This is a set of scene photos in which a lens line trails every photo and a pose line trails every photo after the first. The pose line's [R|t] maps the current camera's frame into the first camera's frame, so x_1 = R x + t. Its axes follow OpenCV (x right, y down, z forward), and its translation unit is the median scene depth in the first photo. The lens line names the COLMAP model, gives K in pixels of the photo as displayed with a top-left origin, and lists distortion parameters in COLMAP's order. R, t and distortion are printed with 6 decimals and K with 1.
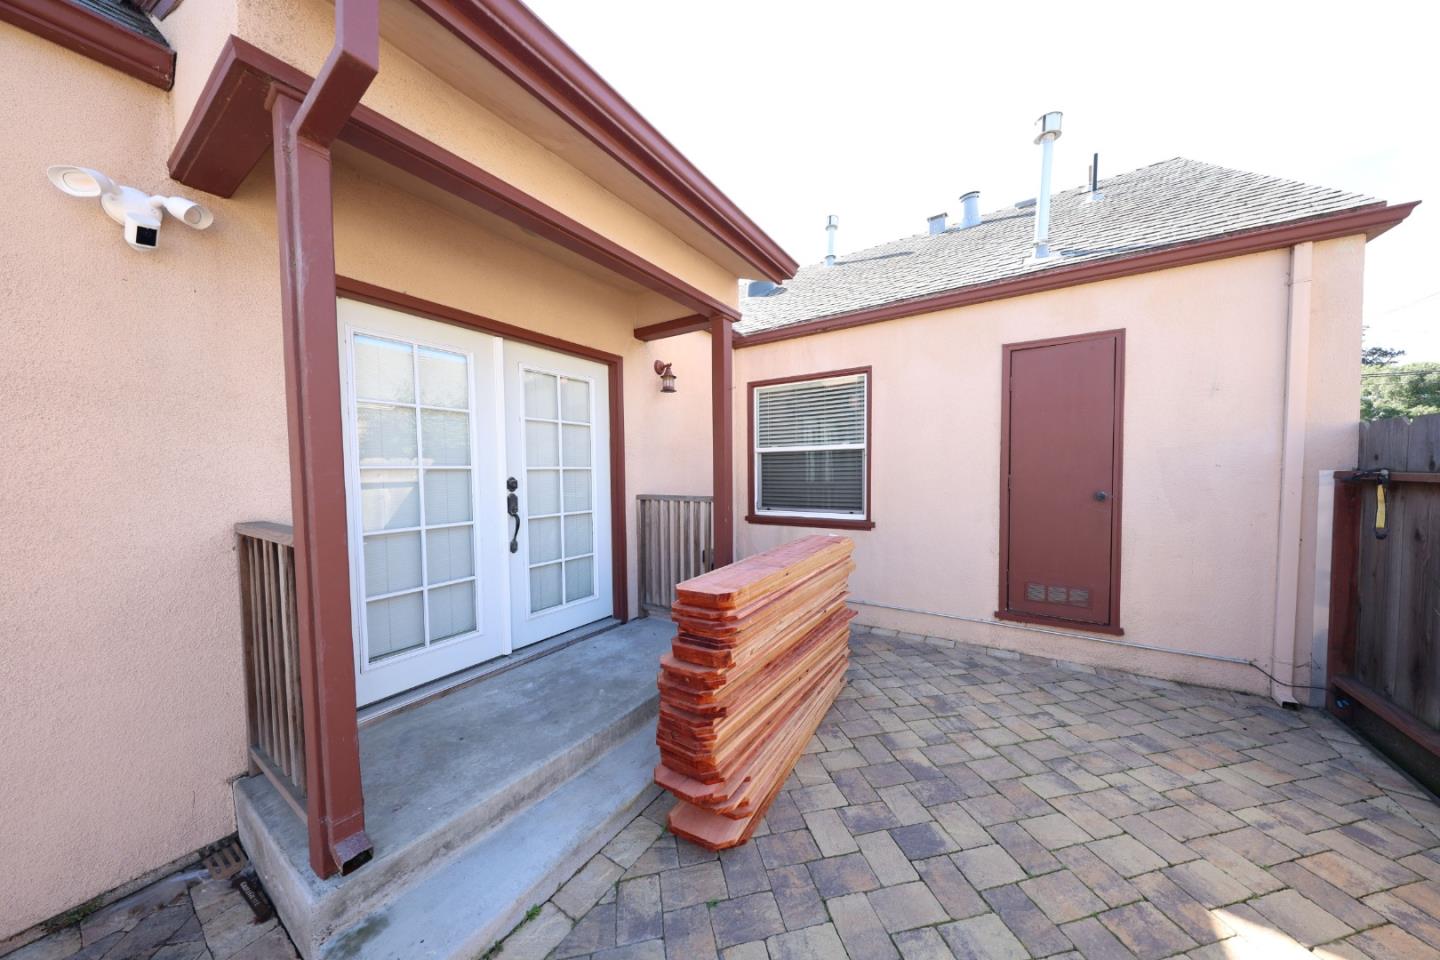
lens RADIAL K [[461.6, 0, 714.8], [0, 461.6, 487.4], [0, 0, 1]] dist [0.012392, -0.006437]
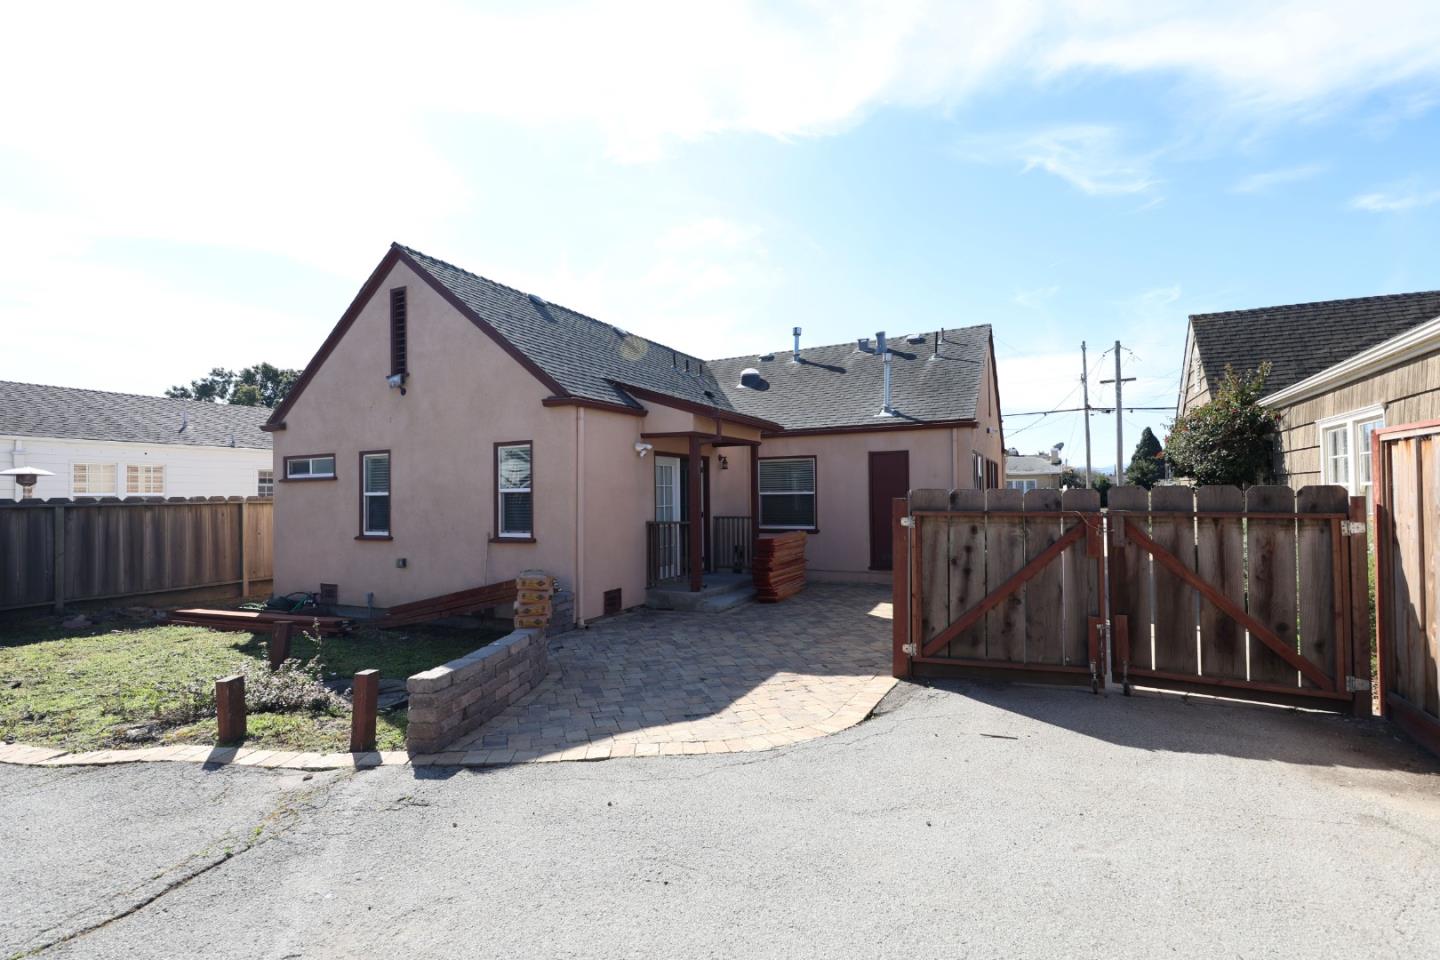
lens RADIAL K [[692.5, 0, 718.5], [0, 692.5, 486.5], [0, 0, 1]] dist [0.000300, -0.000139]
pose [[0.991481, 0.001724, 0.130241, -0.580645], [0.005975, 0.998257, -0.058705, 0.068733], [-0.130115, 0.058983, 0.989743, -2.315509]]
